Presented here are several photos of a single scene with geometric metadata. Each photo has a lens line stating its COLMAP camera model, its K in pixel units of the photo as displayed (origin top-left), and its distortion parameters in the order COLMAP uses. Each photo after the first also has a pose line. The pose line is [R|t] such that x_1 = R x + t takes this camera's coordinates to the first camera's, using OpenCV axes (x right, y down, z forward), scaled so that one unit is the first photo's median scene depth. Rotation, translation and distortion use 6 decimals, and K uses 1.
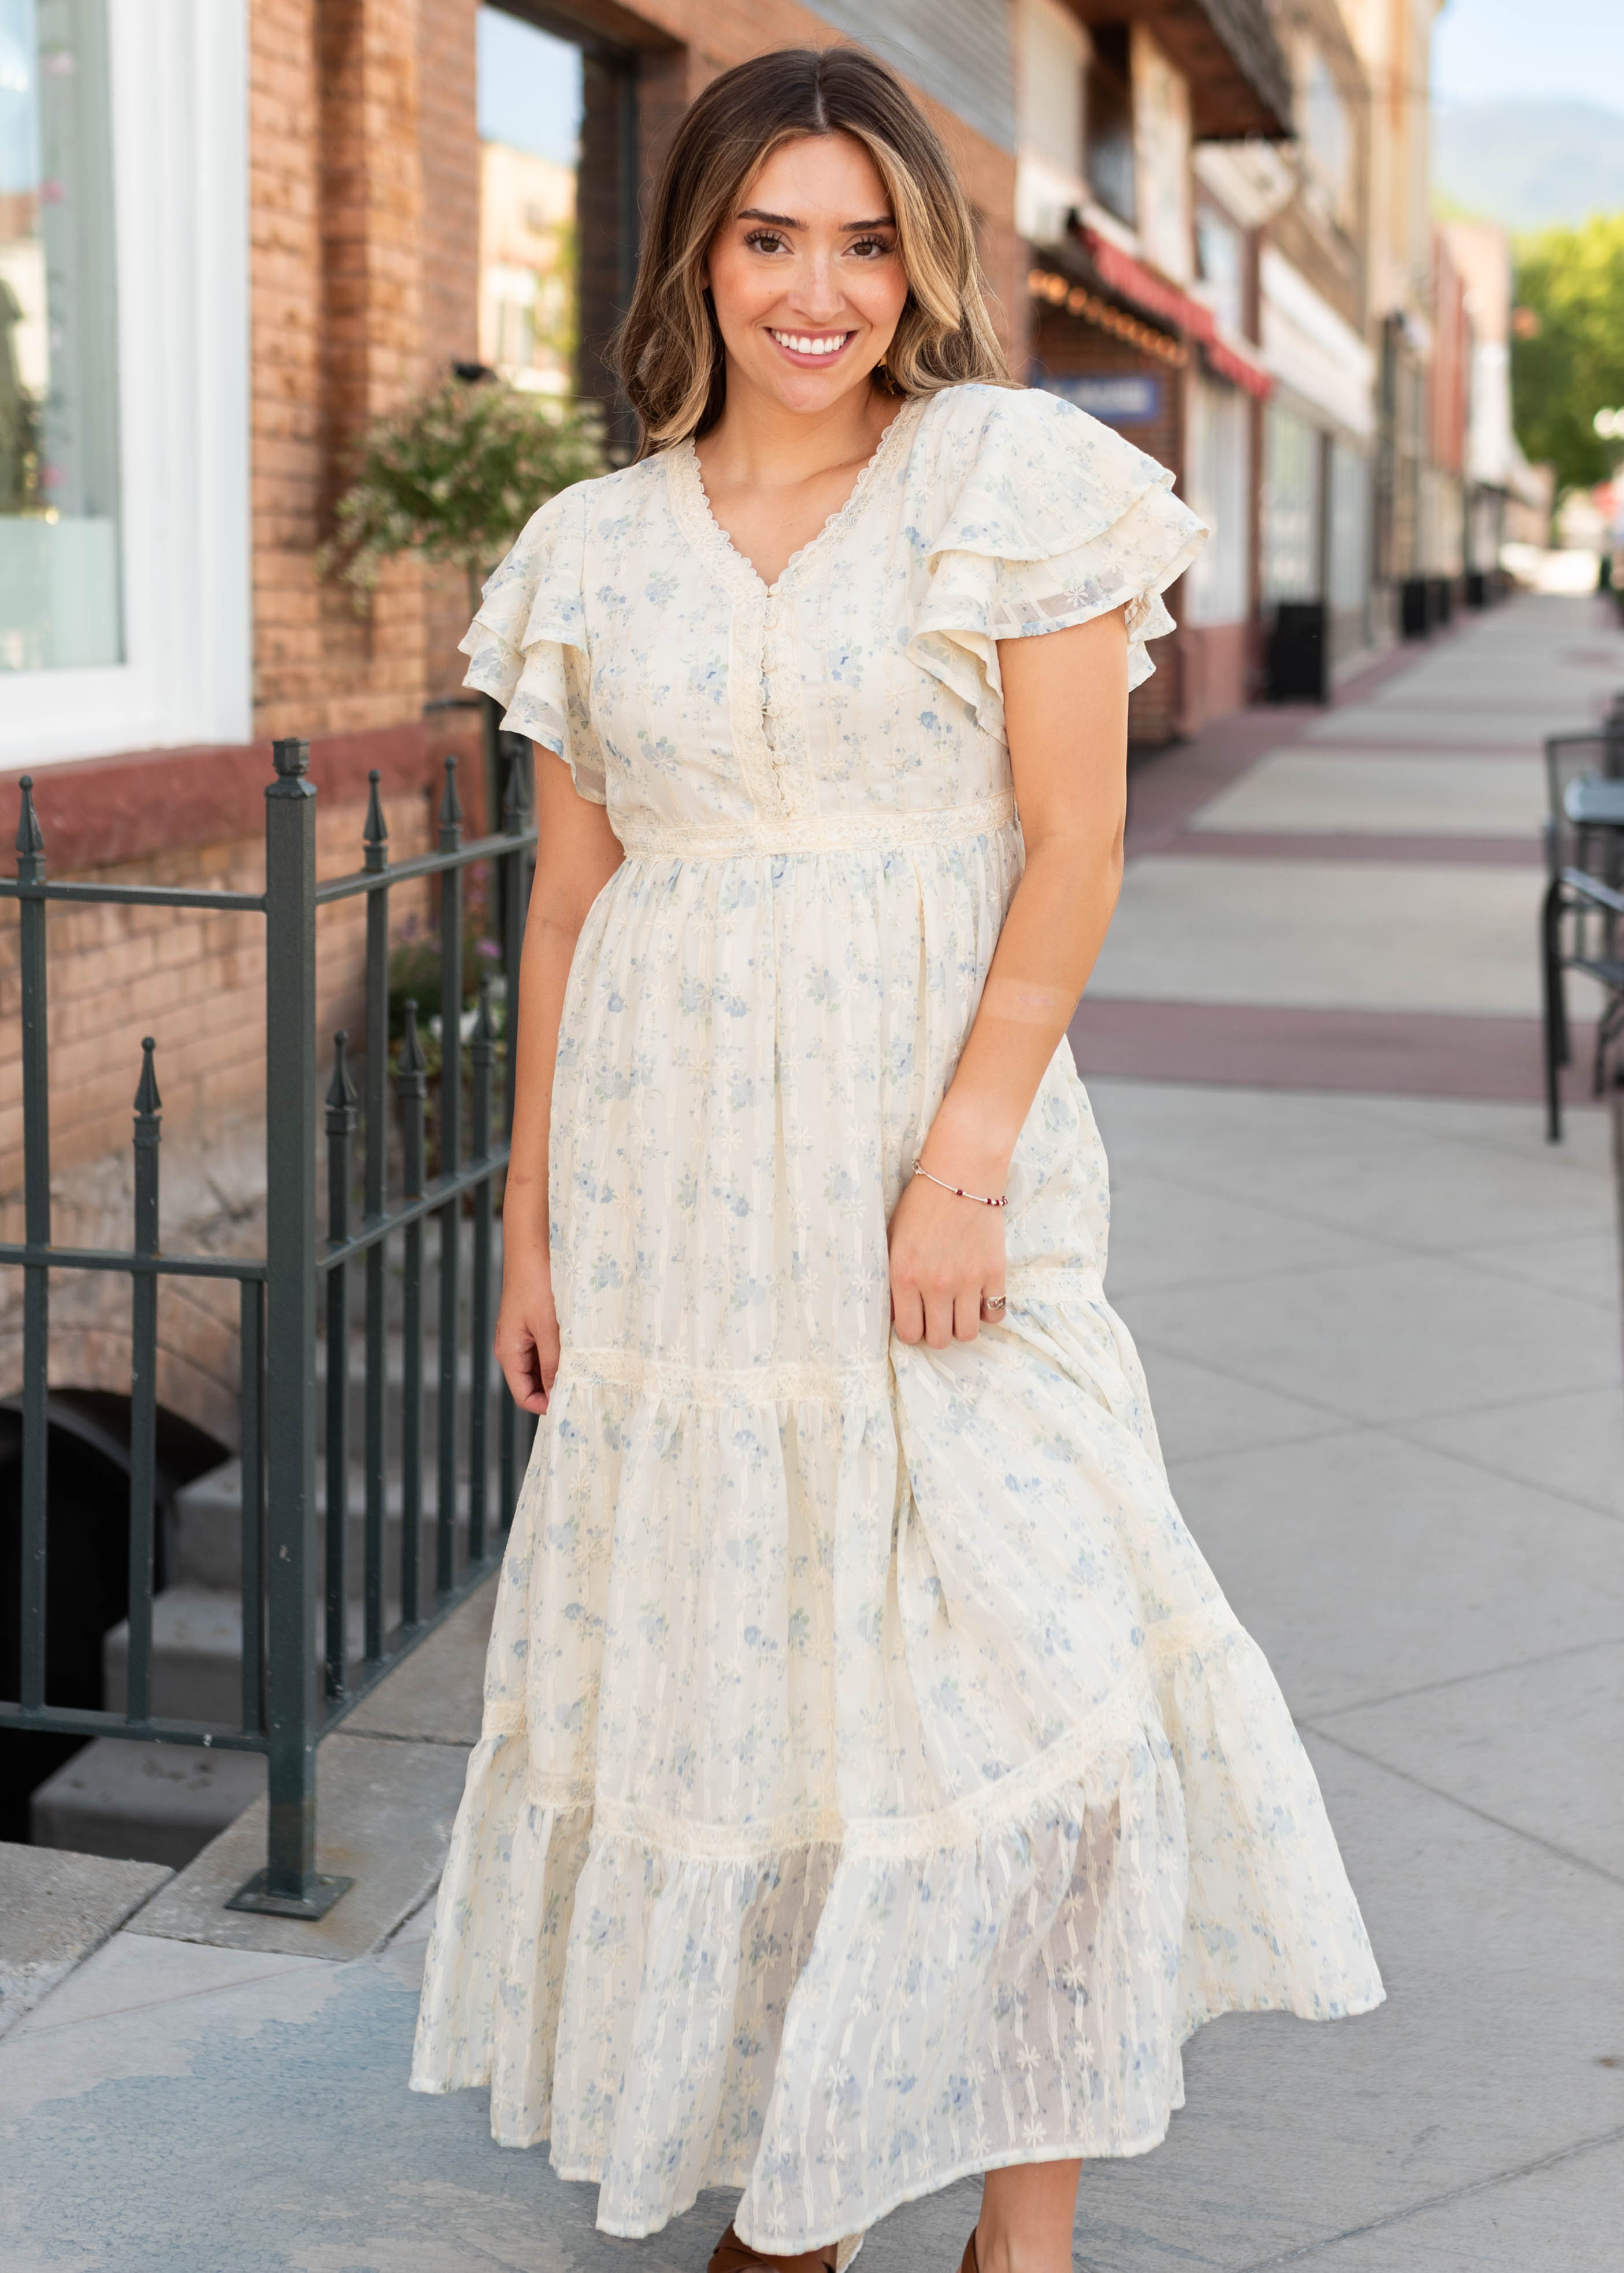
lens RADIAL K [[3507.5, 0, 851.0], [0, 3507.5, 1000.9], [0, 0, 1]] dist [-0.001026, 0.002530]
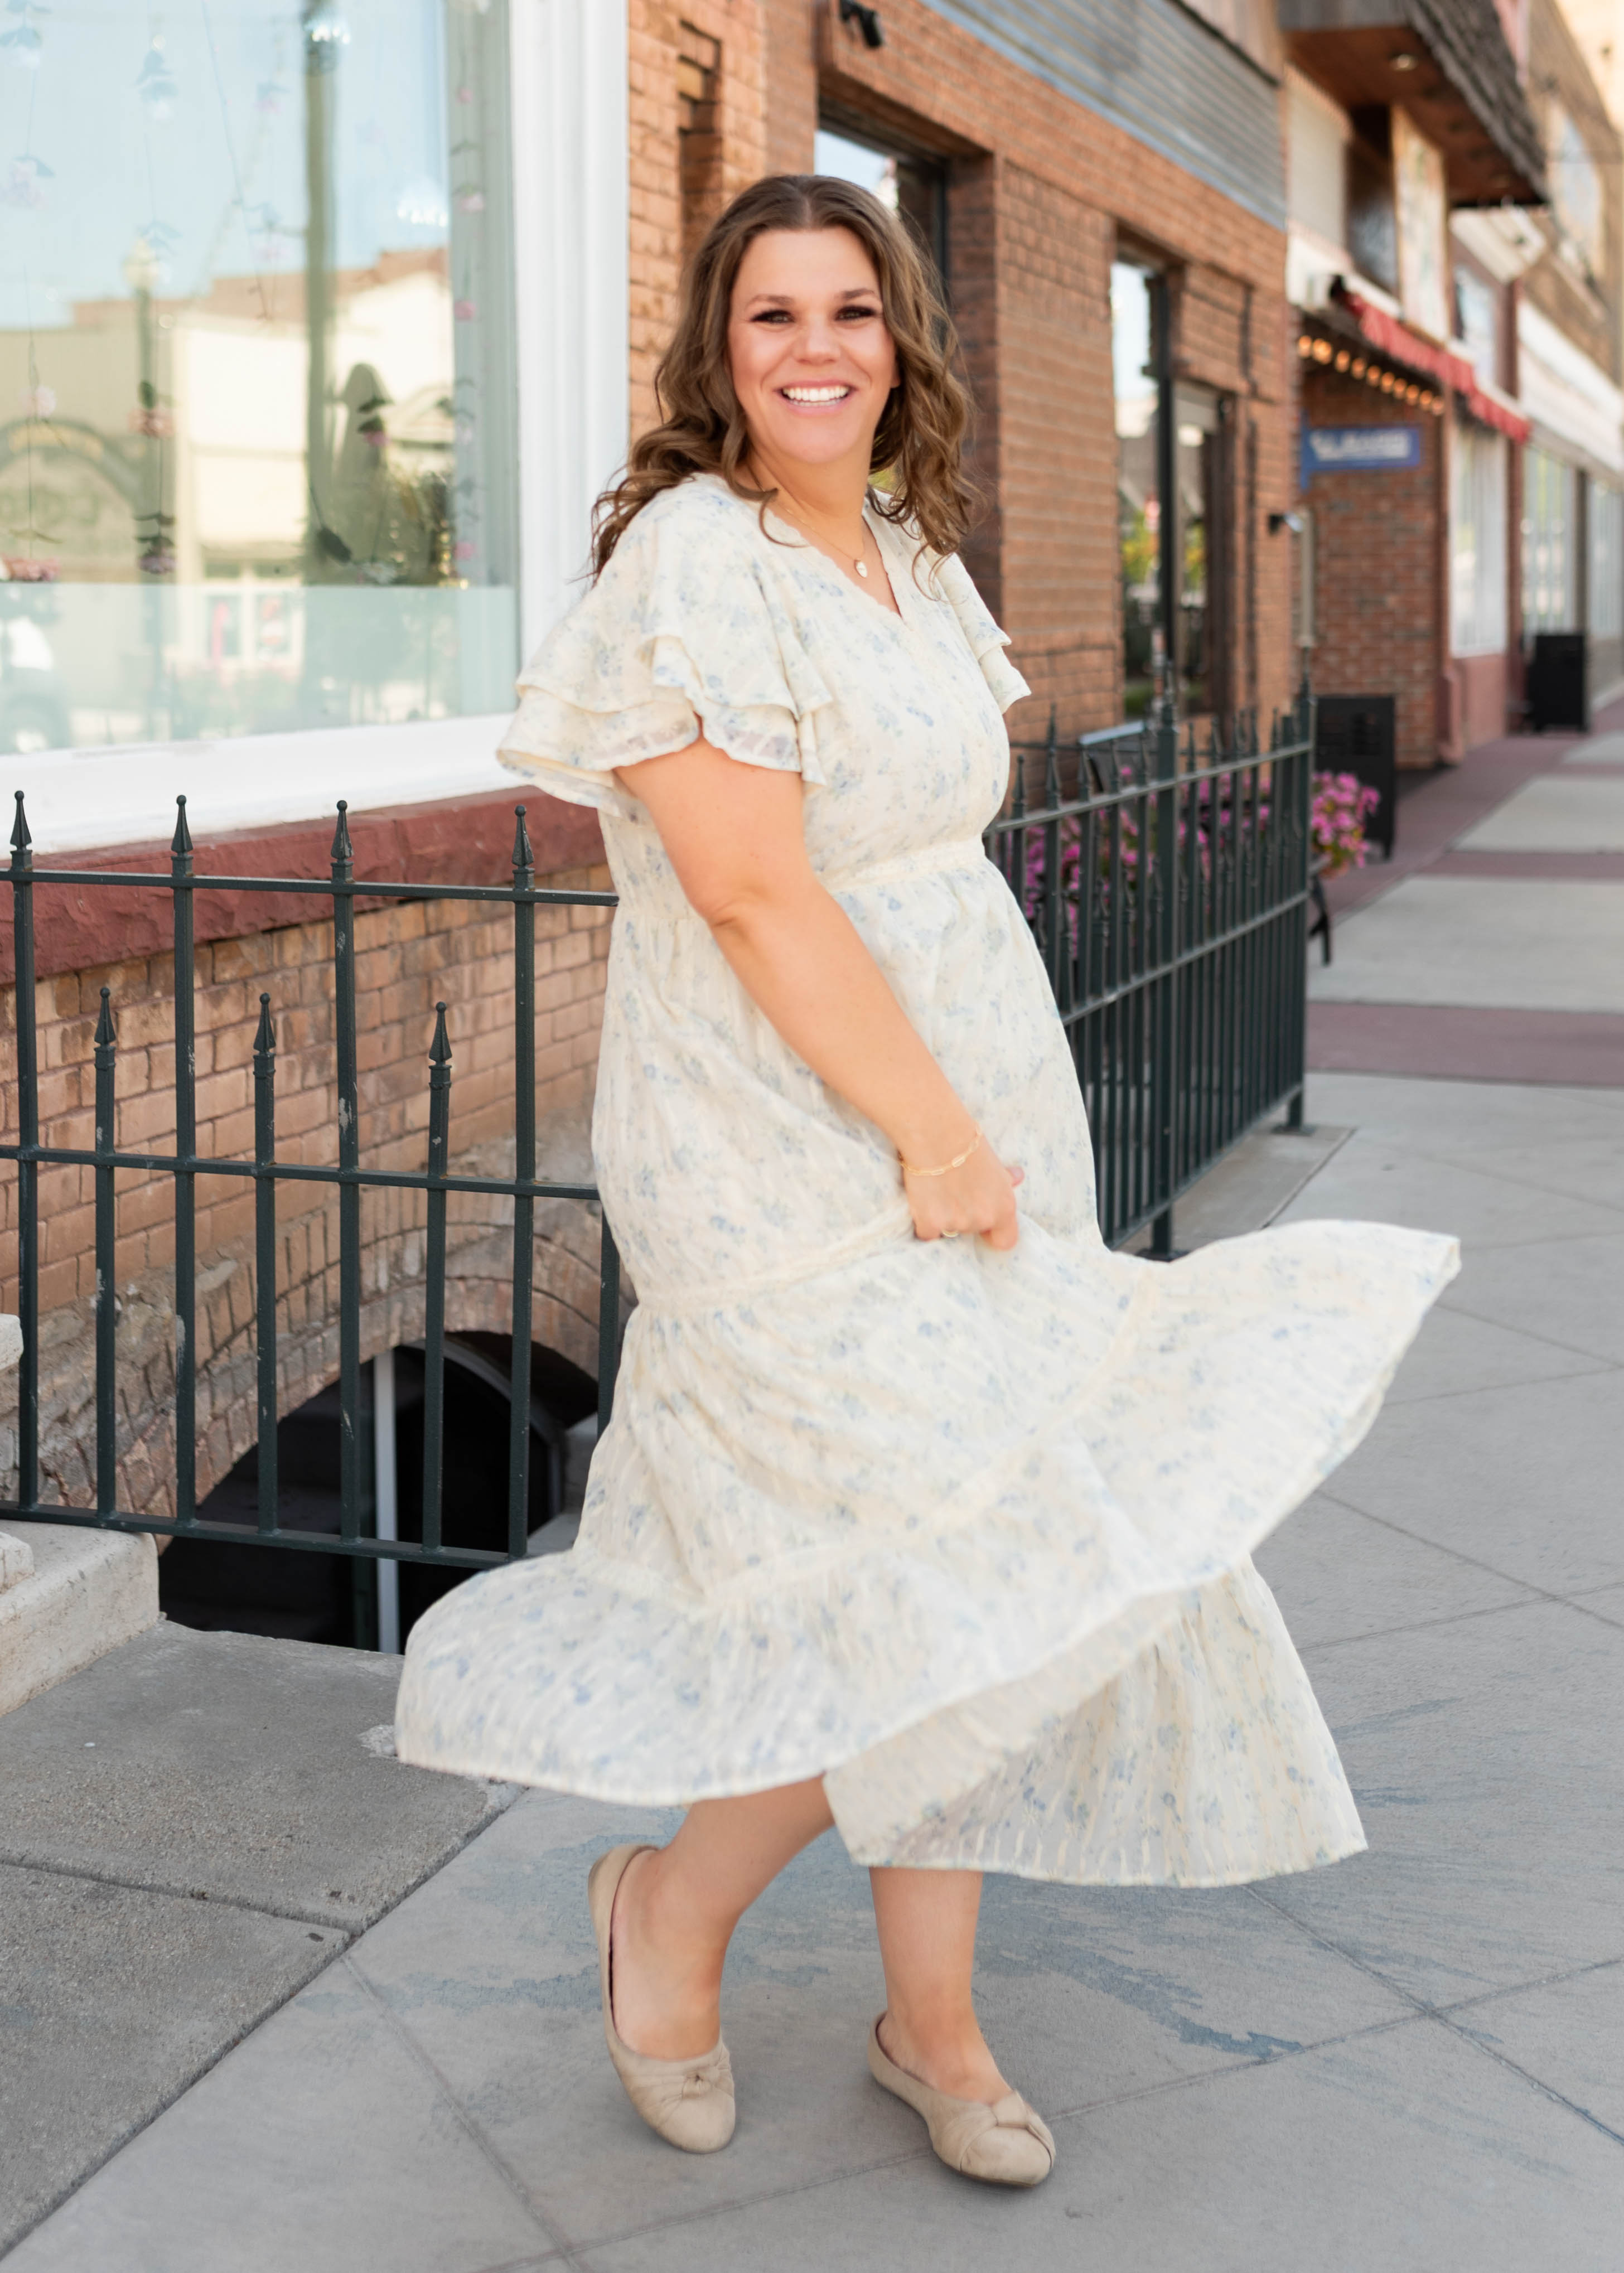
lens RADIAL K [[3644.3, 0, 733.6], [0, 3644.3, 788.8], [0, 0, 1]] dist [0.001647, 0.012913]
pose [[0.995021, -0.007413, -0.099388, -0.016843], [0.000632, 0.997679, -0.068086, 0.011601], [0.099662, 0.067685, 0.992717, -0.178744]]
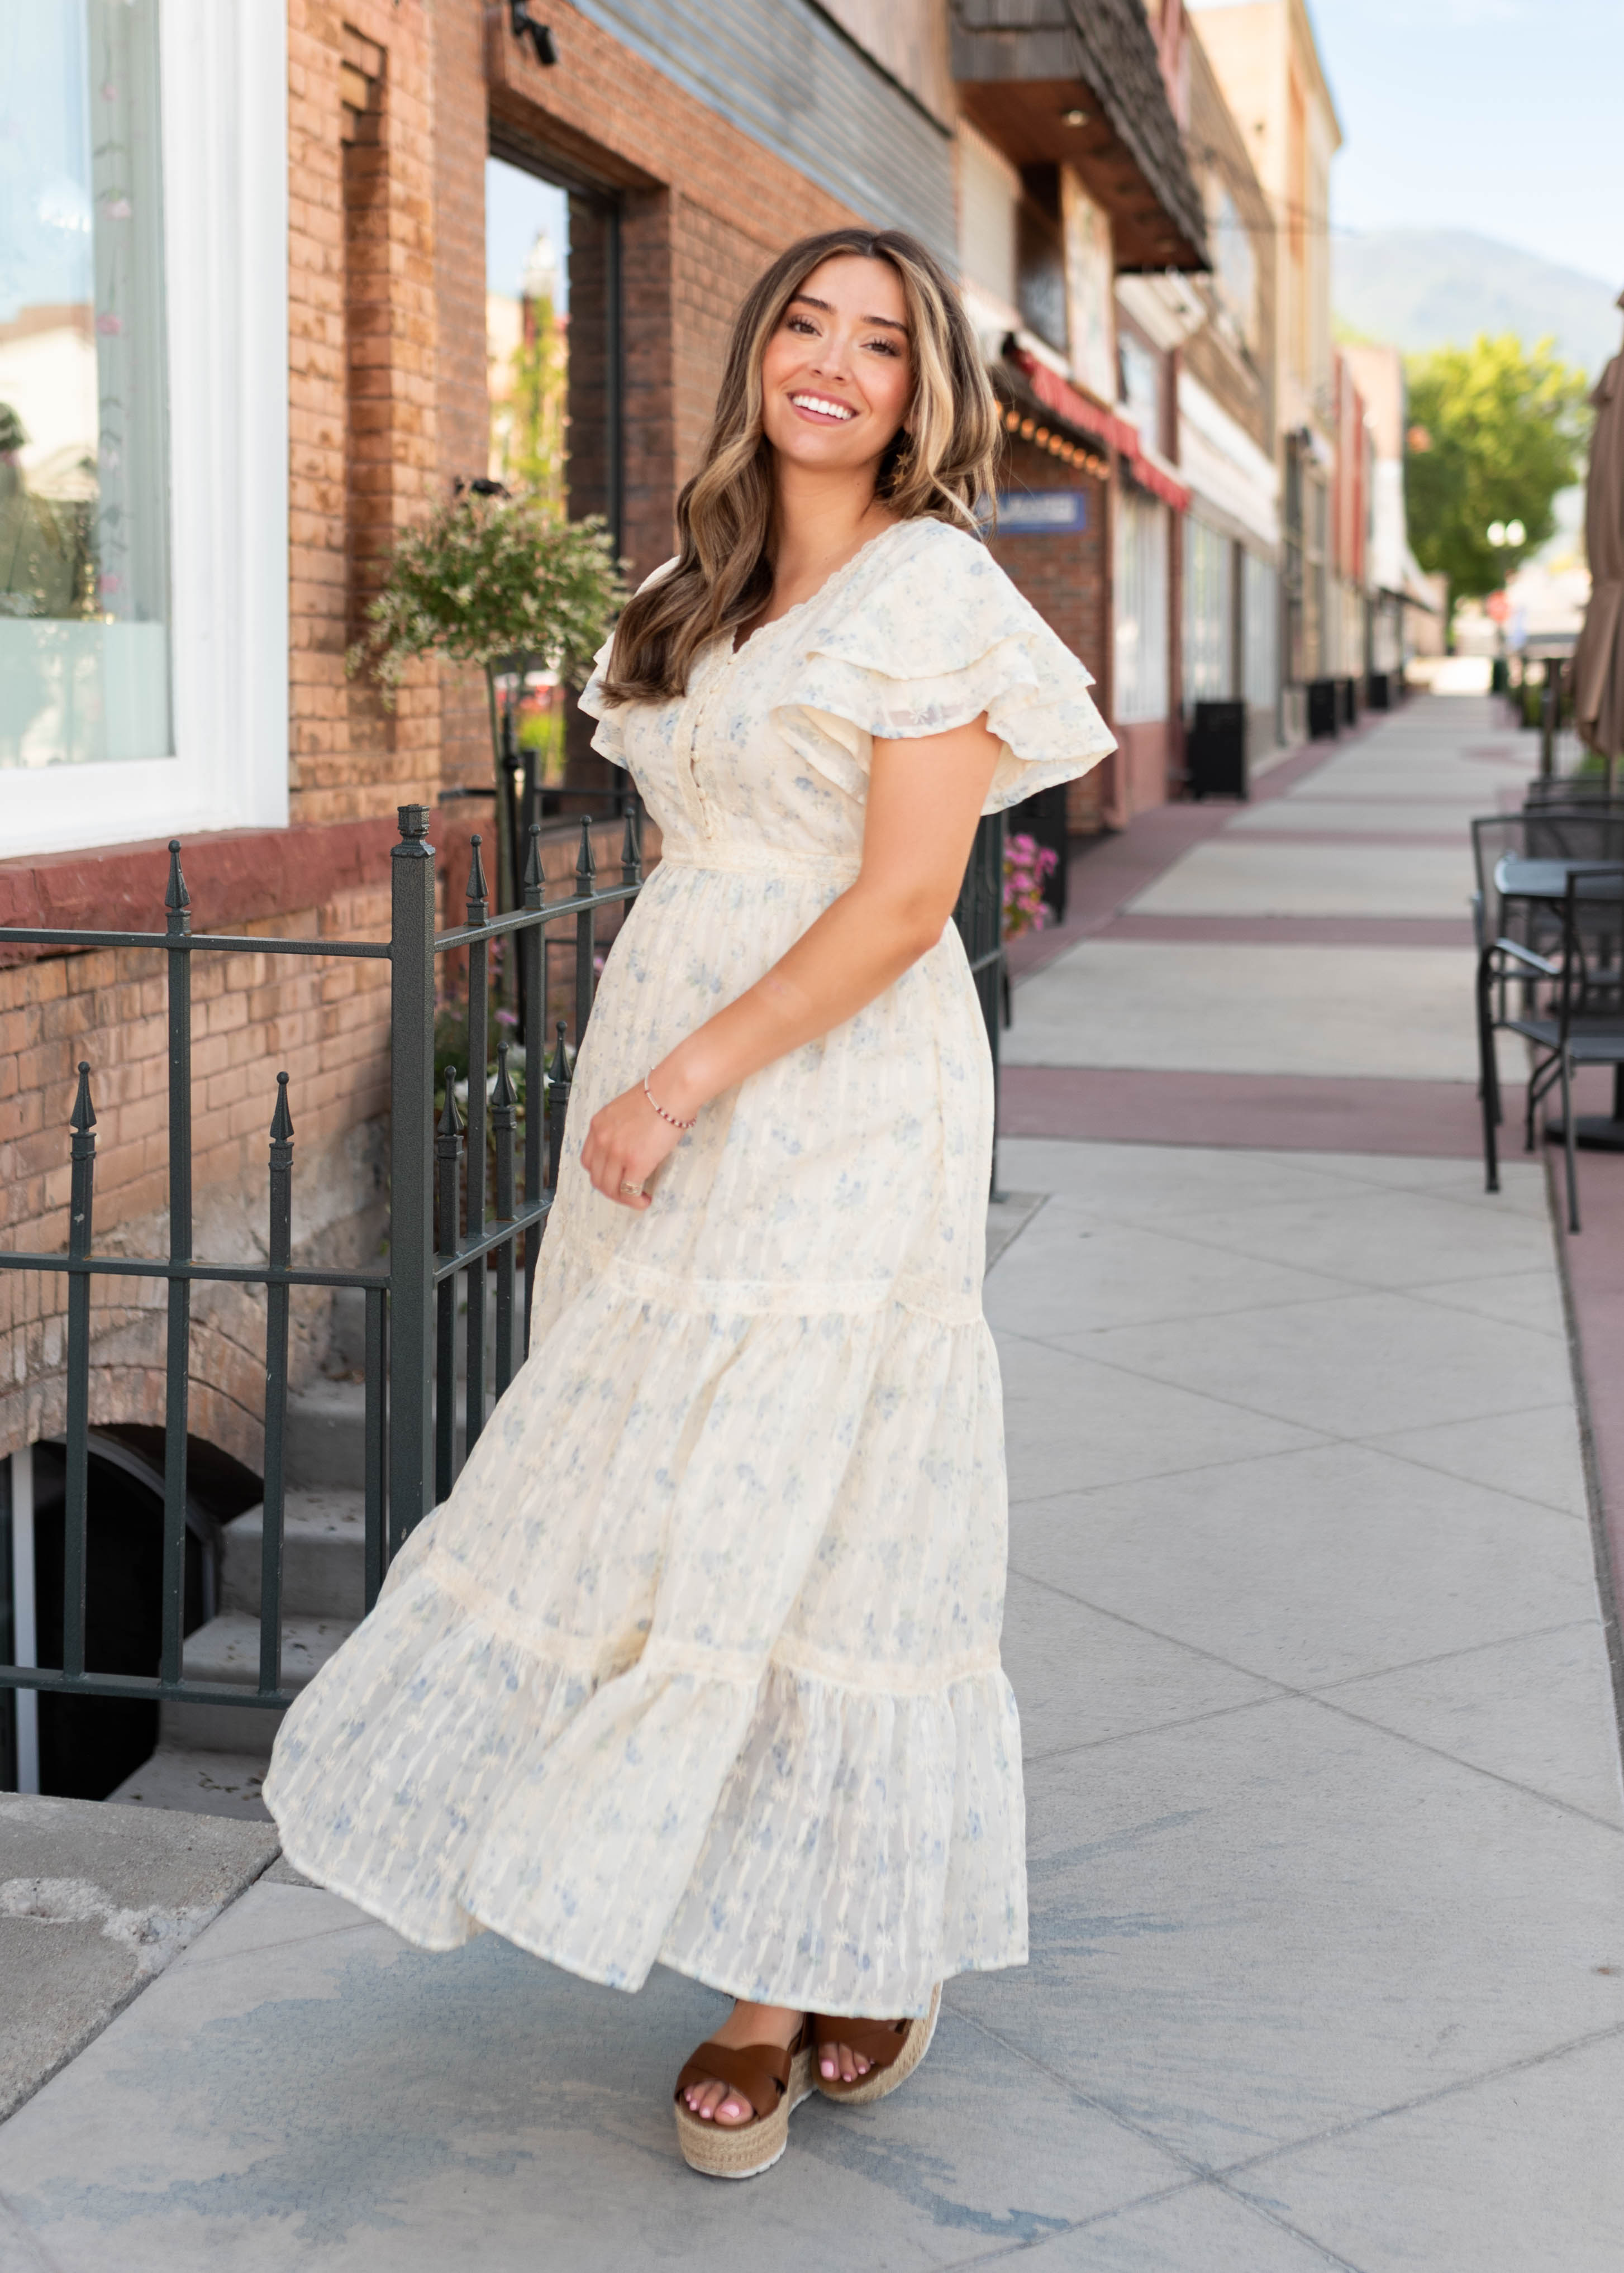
lens RADIAL K [[3502.2, 0, 800.6], [0, 3502.2, 892.7], [0, 0, 1]] dist [0.001675, 0.002201]
pose [[0.999740, -0.007144, 0.021654, -0.035359], [0.008502, 0.997959, -0.063288, 0.015407], [-0.021157, 0.063456, 0.997760, -0.075200]]
